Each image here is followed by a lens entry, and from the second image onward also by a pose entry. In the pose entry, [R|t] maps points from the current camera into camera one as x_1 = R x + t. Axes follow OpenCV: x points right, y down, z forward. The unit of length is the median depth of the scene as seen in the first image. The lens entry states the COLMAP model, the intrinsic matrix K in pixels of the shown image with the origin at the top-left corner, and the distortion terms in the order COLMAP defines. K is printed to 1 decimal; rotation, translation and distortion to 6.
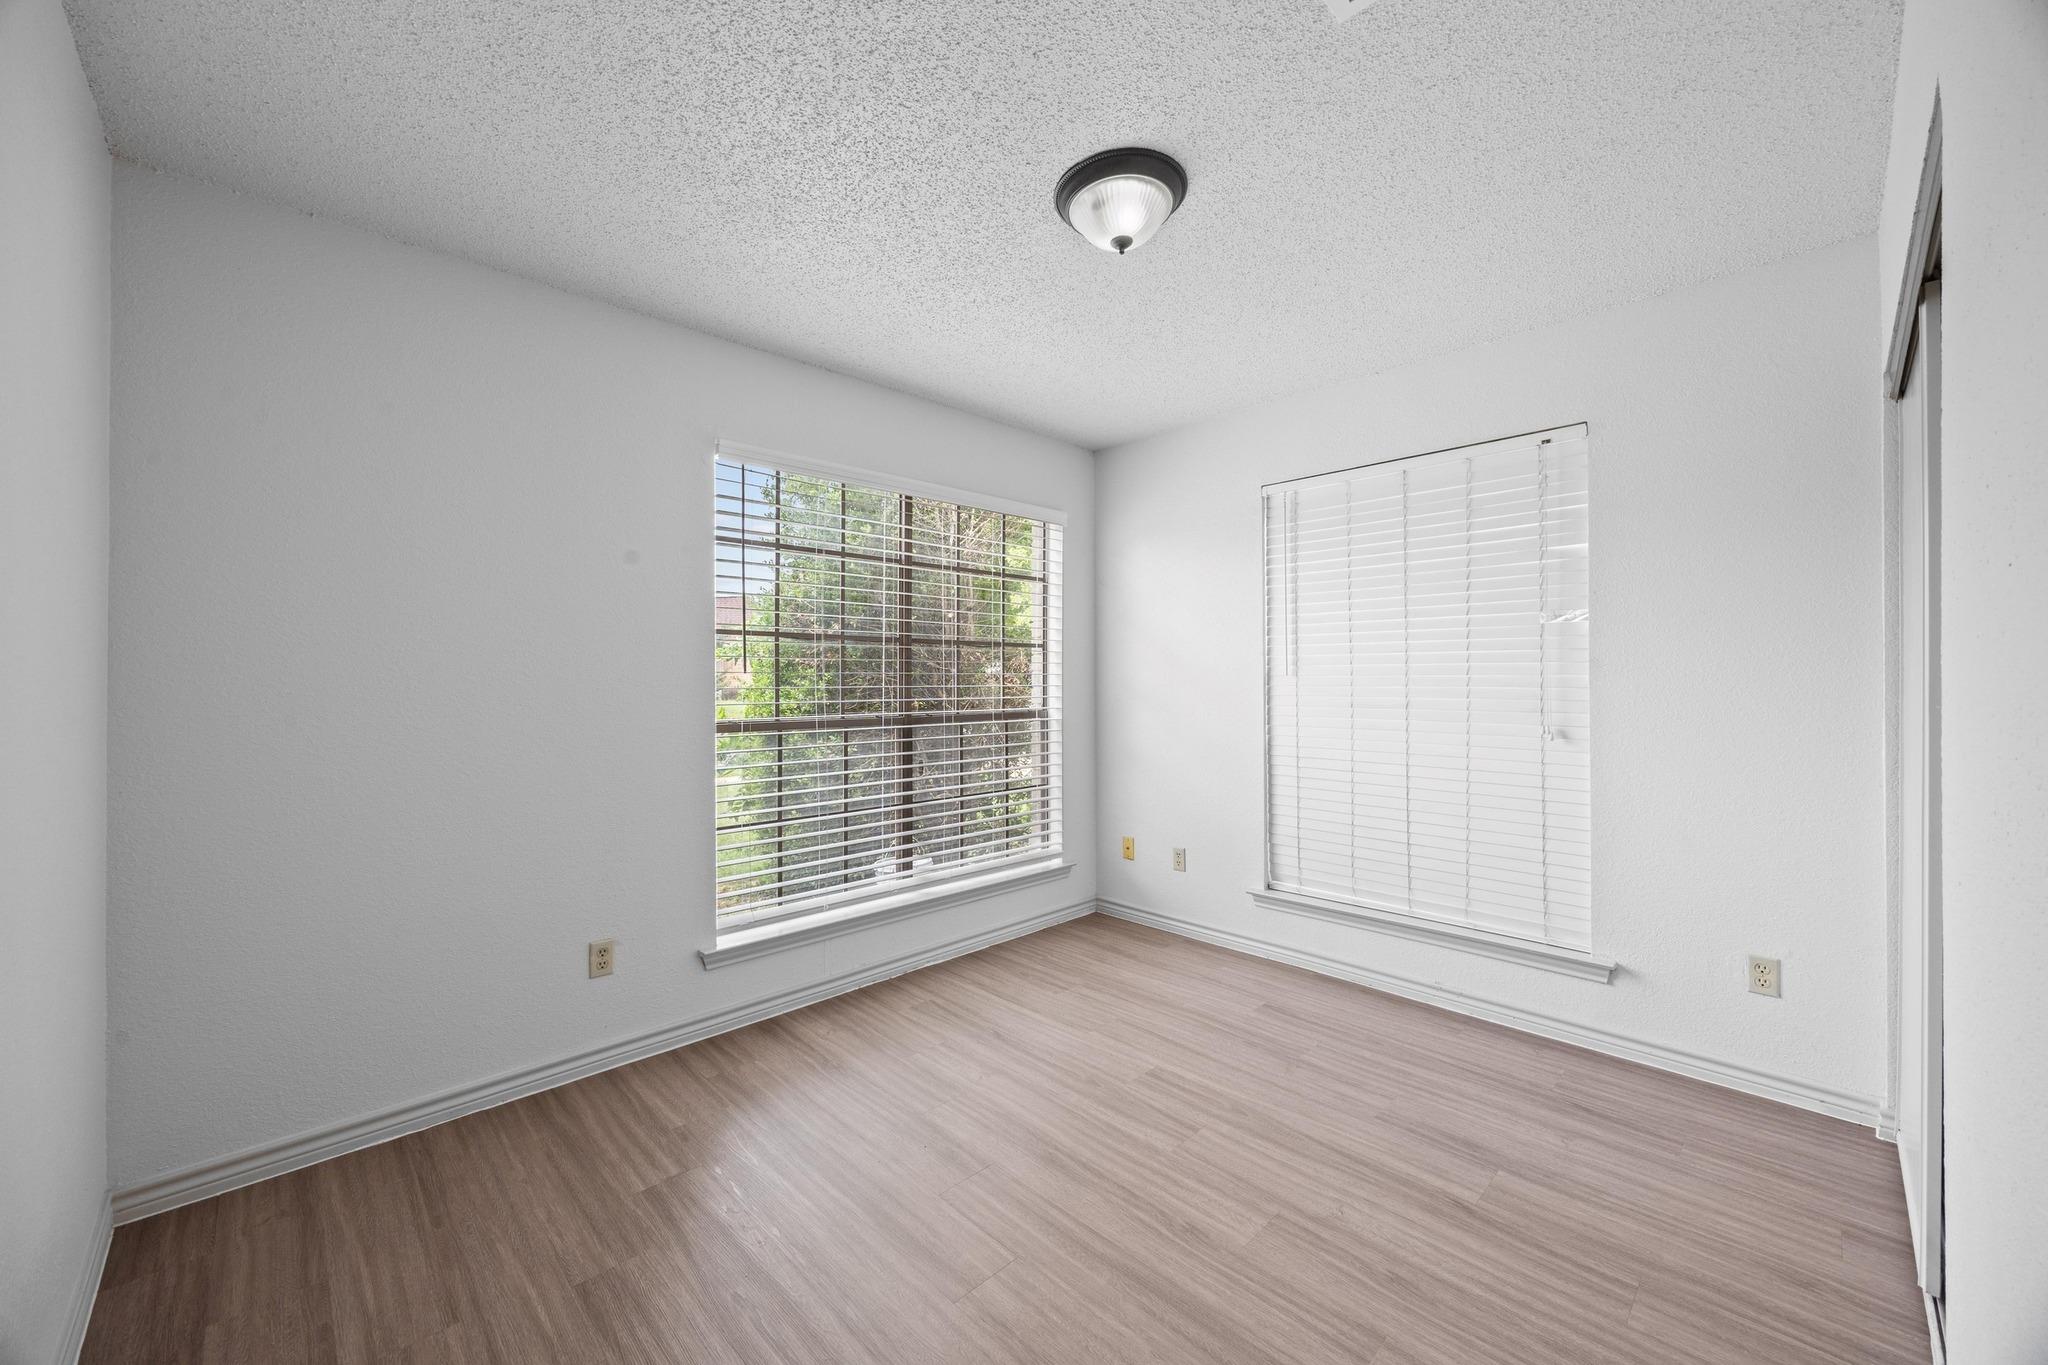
lens RADIAL K [[778.9, 0, 1020.6], [0, 778.9, 684.0], [0, 0, 1]] dist [-0.003872, 0.000837]
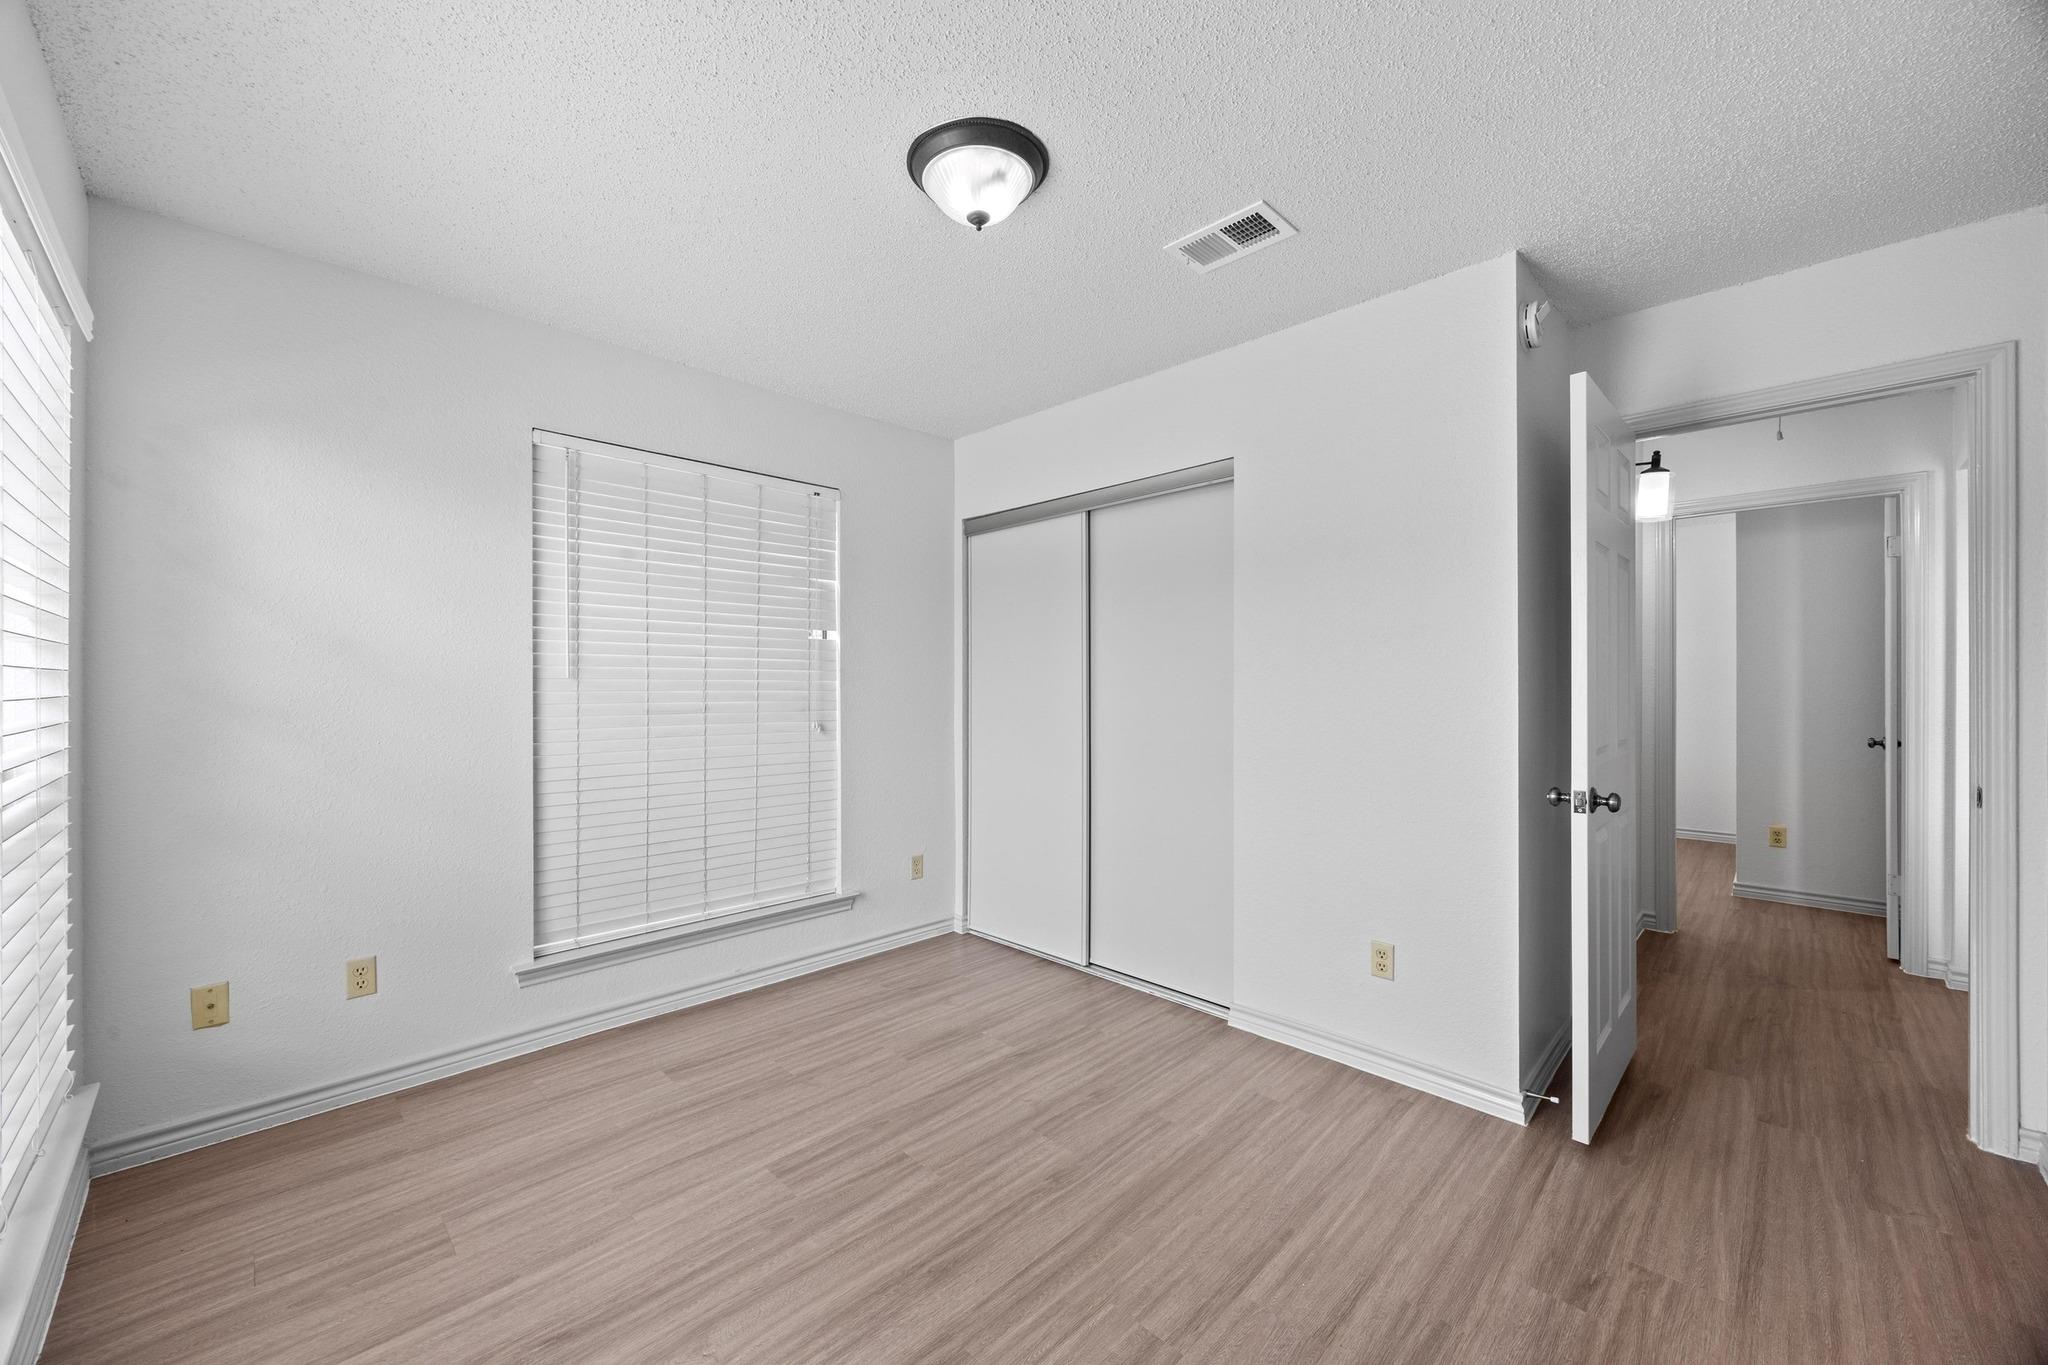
lens RADIAL K [[778.9, 0, 1020.3], [0, 778.9, 681.6], [0, 0, 1]] dist [-0.003872, 0.000837]
pose [[-0.017542, 0.008423, 0.999811, -0.584735], [0.005888, 0.999948, -0.008321, 0.002466], [-0.999829, 0.005741, -0.017591, 0.697152]]
